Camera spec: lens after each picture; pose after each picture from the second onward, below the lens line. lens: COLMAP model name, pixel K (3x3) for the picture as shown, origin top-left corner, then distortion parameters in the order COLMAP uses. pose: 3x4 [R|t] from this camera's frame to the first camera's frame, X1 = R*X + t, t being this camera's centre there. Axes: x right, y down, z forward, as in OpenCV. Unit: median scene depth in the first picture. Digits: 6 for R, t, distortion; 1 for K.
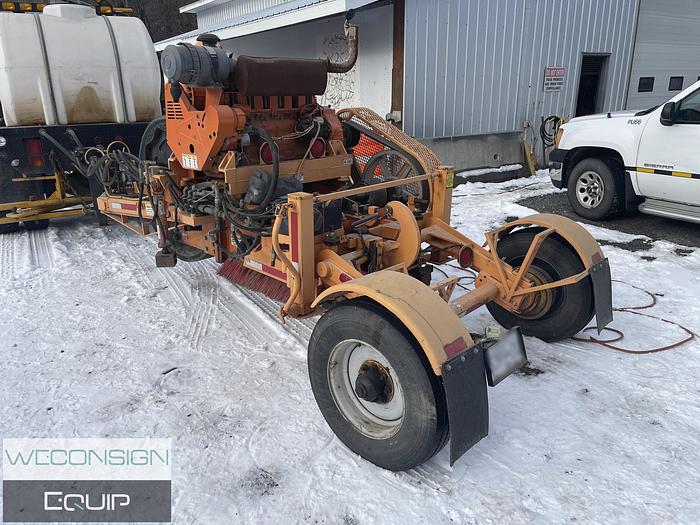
lens RADIAL K [[529.3, 0, 352.8], [0, 529.3, 267.7], [0, 0, 1]] dist [0.098716, -0.124955]
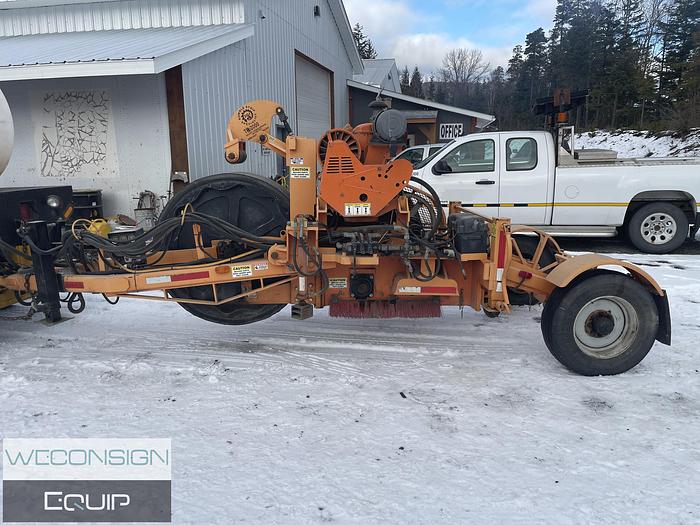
lens RADIAL K [[529.3, 0, 352.8], [0, 529.3, 267.7], [0, 0, 1]] dist [0.098716, -0.124955]
pose [[0.684287, -0.152946, 0.712992, -1.096433], [0.234070, 0.972086, -0.016121, -0.064099], [-0.690625, 0.177921, 0.700986, 0.251589]]
